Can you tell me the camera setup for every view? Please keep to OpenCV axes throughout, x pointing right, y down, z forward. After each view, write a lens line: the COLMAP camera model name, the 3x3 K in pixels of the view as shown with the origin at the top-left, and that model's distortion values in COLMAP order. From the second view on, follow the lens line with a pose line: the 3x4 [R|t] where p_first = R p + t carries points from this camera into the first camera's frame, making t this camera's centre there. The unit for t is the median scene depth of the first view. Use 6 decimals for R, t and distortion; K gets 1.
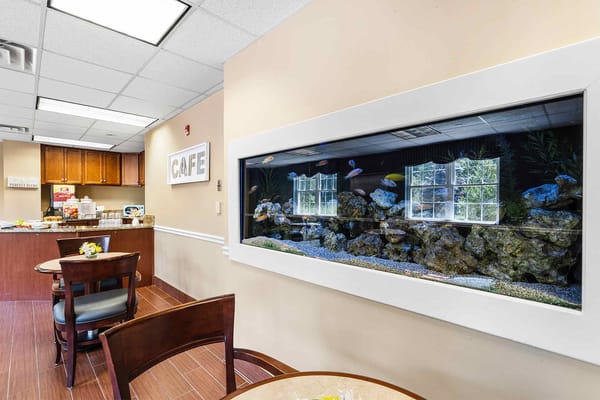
lens RADIAL K [[274.8, 0, 301.4], [0, 274.8, 200.5], [0, 0, 1]] dist [0.003816, 0.000262]
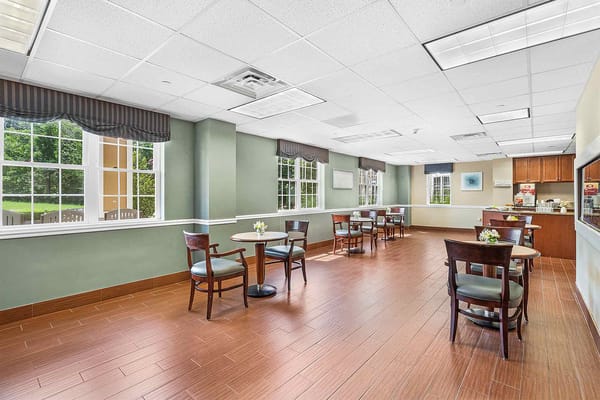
lens RADIAL K [[274.8, 0, 301.7], [0, 274.8, 197.0], [0, 0, 1]] dist [0.003816, 0.000262]
pose [[0.074665, 0.009648, -0.997162, 0.503950], [-0.001594, 0.999953, 0.009555, 0.001957], [0.997207, 0.000876, 0.074677, -0.294331]]
